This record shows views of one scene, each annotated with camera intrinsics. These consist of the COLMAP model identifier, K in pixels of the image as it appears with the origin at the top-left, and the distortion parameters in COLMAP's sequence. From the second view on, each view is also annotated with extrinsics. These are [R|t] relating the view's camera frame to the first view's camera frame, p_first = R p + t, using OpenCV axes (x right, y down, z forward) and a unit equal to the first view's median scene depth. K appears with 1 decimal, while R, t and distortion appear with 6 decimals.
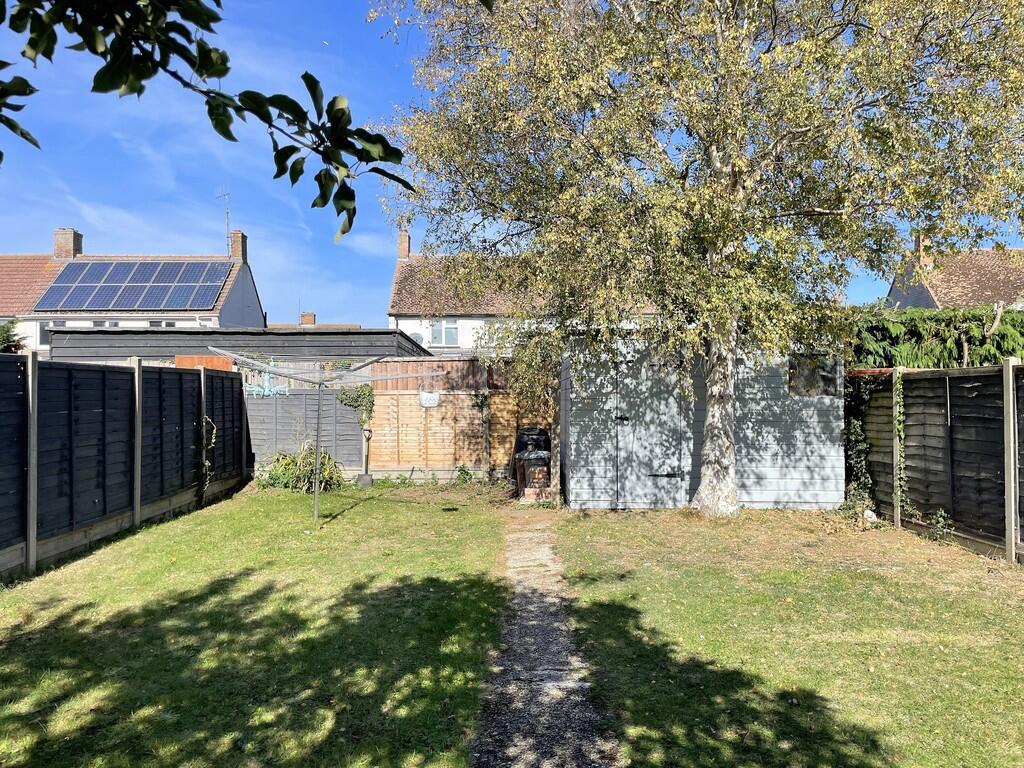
lens RADIAL K [[778.1, 0, 512.0], [0, 778.1, 384.0], [0, 0, 1]] dist [0.107465, -0.142560]
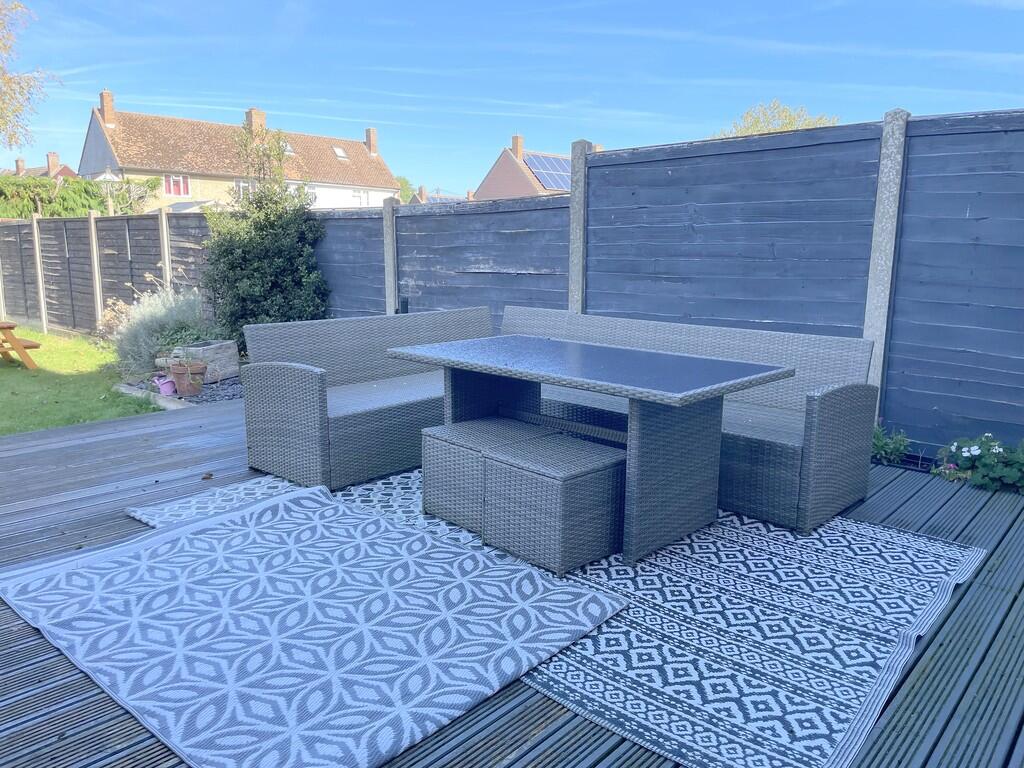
lens RADIAL K [[778.1, 0, 512.0], [0, 778.1, 384.0], [0, 0, 1]] dist [0.107465, -0.142560]
pose [[0.669273, -0.116475, 0.733831, 0.024072], [-0.032980, 0.982007, 0.185945, -0.029311], [-0.742285, -0.148649, 0.653389, -1.021160]]
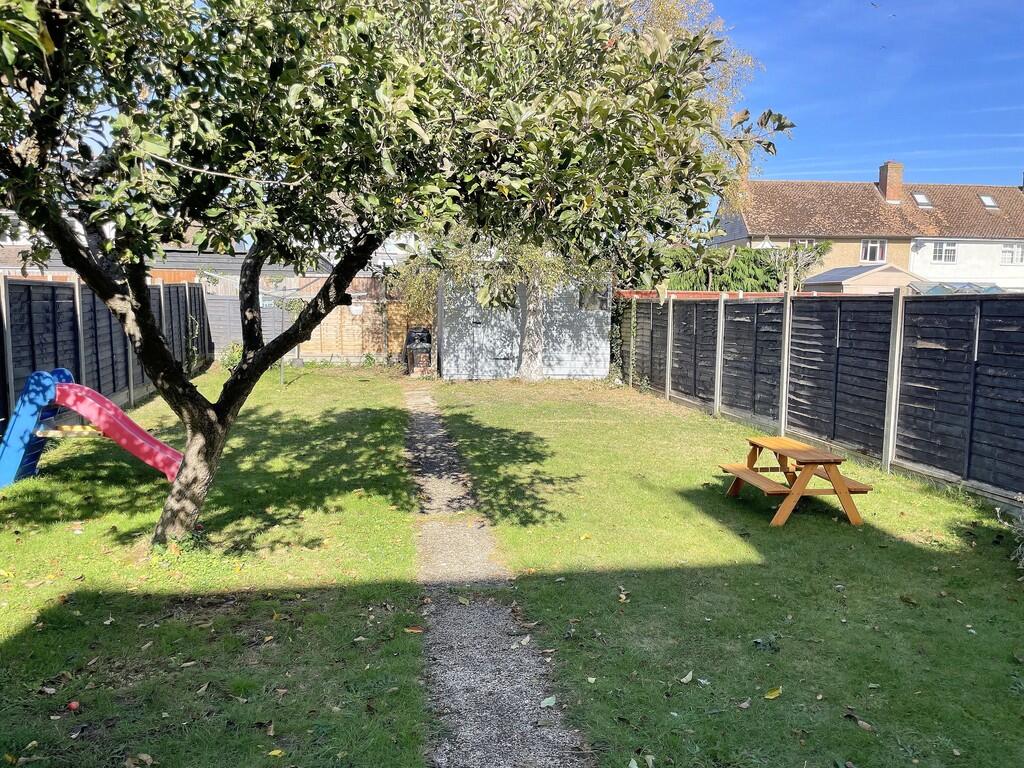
lens RADIAL K [[778.1, 0, 512.0], [0, 778.1, 384.0], [0, 0, 1]] dist [0.107465, -0.142560]
pose [[0.988114, 0.001296, 0.153717, -0.030446], [-0.021555, 0.991253, 0.130200, -0.039883], [-0.152203, -0.131966, 0.979499, -0.571961]]
